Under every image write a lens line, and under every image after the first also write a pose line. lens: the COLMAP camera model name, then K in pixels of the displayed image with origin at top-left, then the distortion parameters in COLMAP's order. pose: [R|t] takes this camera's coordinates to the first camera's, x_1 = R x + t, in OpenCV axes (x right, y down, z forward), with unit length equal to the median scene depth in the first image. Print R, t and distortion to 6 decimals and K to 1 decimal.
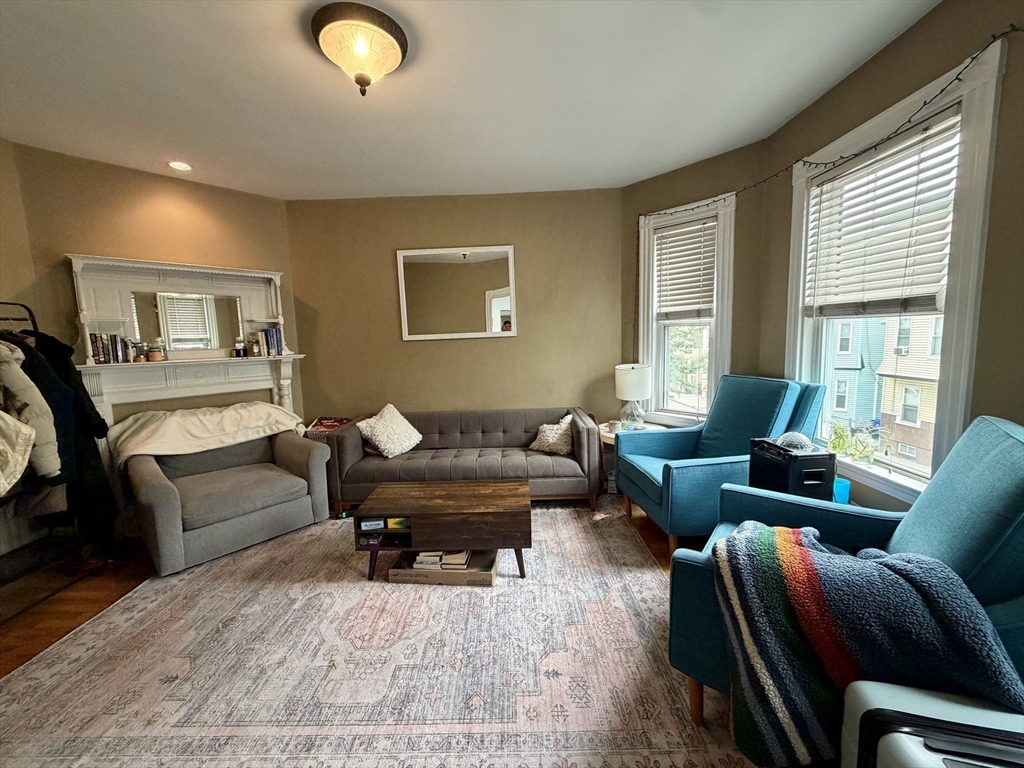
lens RADIAL K [[406.6, 0, 508.6], [0, 406.6, 383.1], [0, 0, 1]] dist [-0.000453, -0.000290]
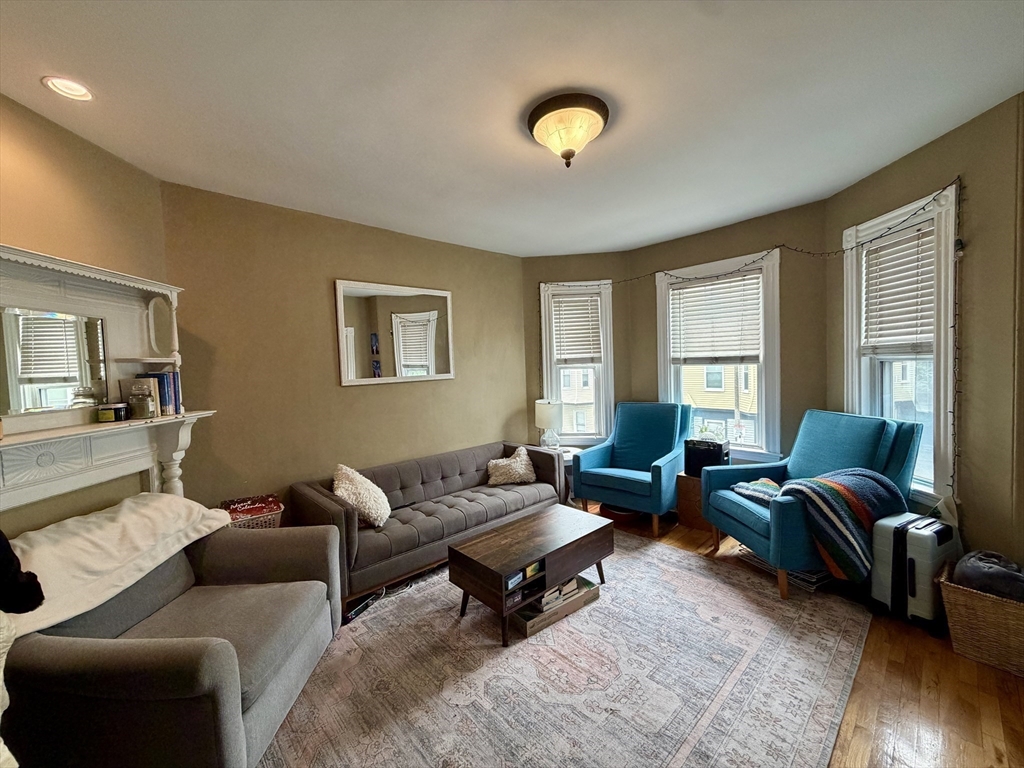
lens RADIAL K [[406.6, 0, 508.6], [0, 406.6, 383.1], [0, 0, 1]] dist [-0.000453, -0.000290]
pose [[0.729886, -0.023002, 0.683182, -0.724558], [0.090118, 0.993948, -0.062813, -0.034239], [-0.677603, 0.107414, 0.727541, 0.207357]]
